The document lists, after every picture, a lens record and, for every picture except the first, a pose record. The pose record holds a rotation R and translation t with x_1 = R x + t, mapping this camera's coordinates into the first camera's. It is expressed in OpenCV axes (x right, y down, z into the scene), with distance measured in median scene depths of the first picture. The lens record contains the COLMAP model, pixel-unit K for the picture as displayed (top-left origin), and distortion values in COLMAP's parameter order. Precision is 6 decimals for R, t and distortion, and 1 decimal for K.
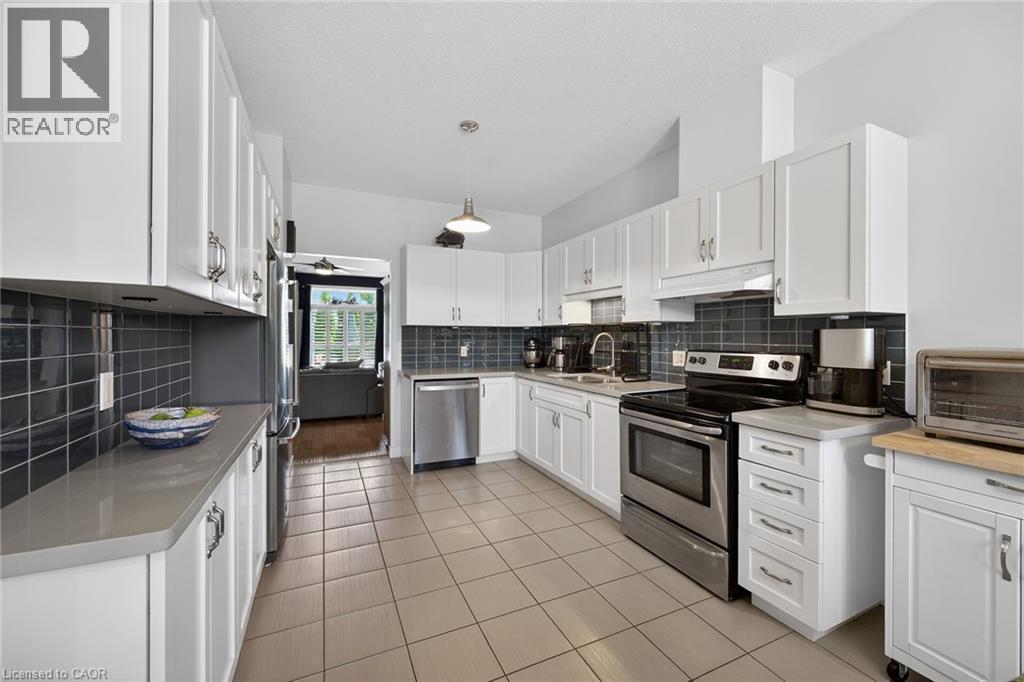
lens RADIAL K [[404.2, 0, 512.0], [0, 404.2, 341.0], [0, 0, 1]] dist [0.000568, 0.000068]
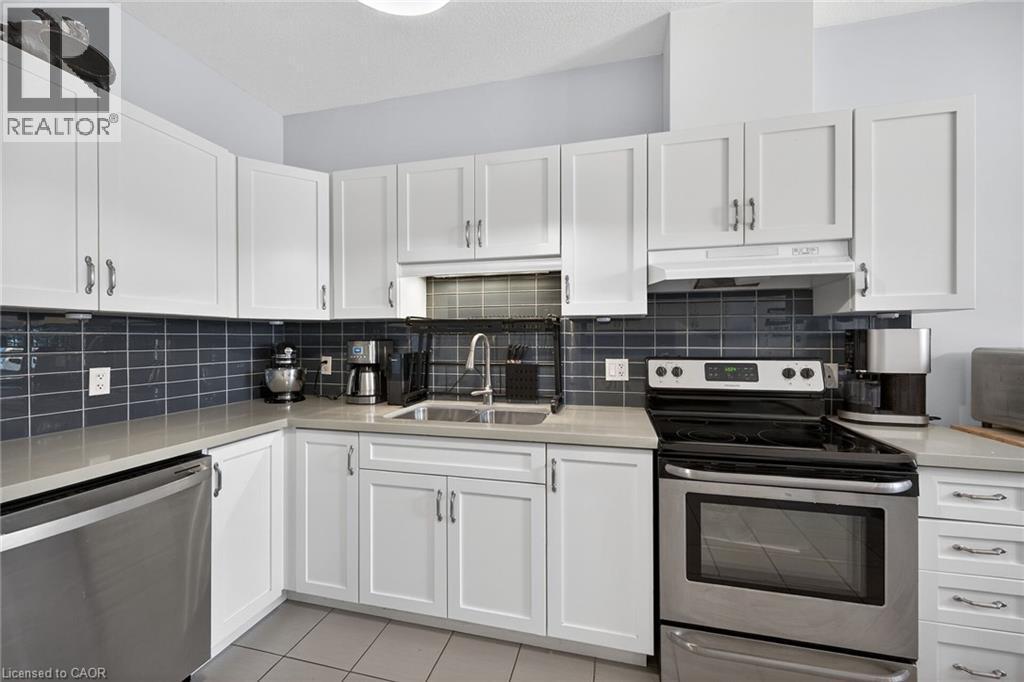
lens RADIAL K [[410.7, 0, 512.0], [0, 410.7, 341.0], [0, 0, 1]] dist [0.001411, 0.000024]
pose [[0.632503, -0.011219, 0.774477, -0.215864], [0.013670, 0.999901, 0.003320, -0.009905], [-0.774438, 0.008487, 0.632593, 0.580174]]
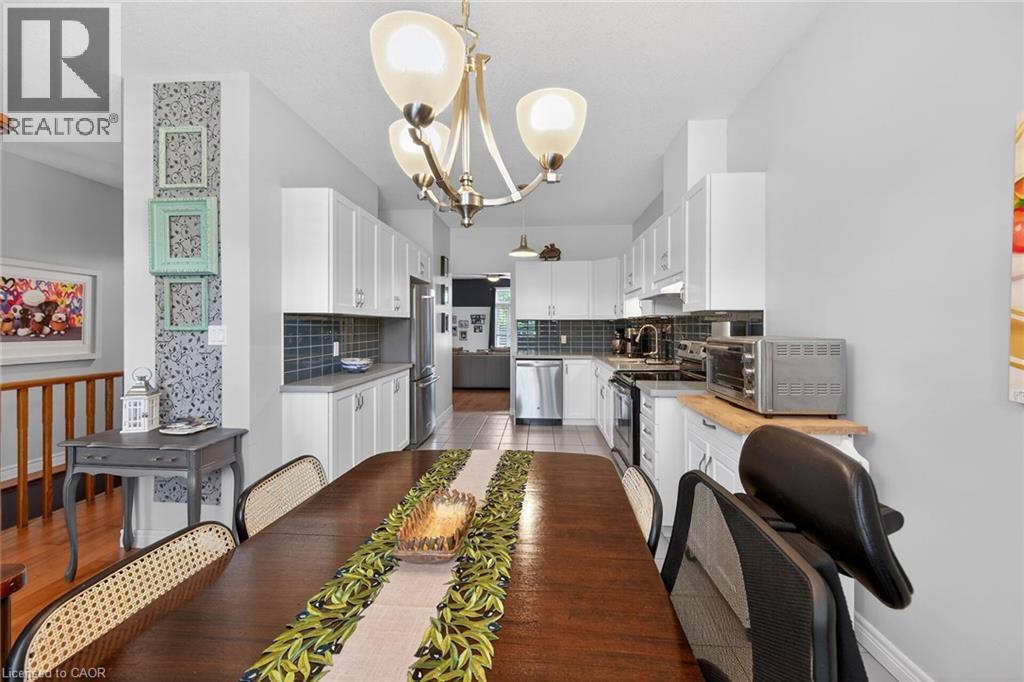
lens RADIAL K [[410.7, 0, 512.0], [0, 410.7, 341.0], [0, 0, 1]] dist [0.001411, 0.000024]
pose [[0.870995, 0.015278, -0.491055, 0.477587], [-0.005400, 0.999754, 0.021528, 0.004300], [0.491263, -0.016099, 0.870863, -0.273713]]
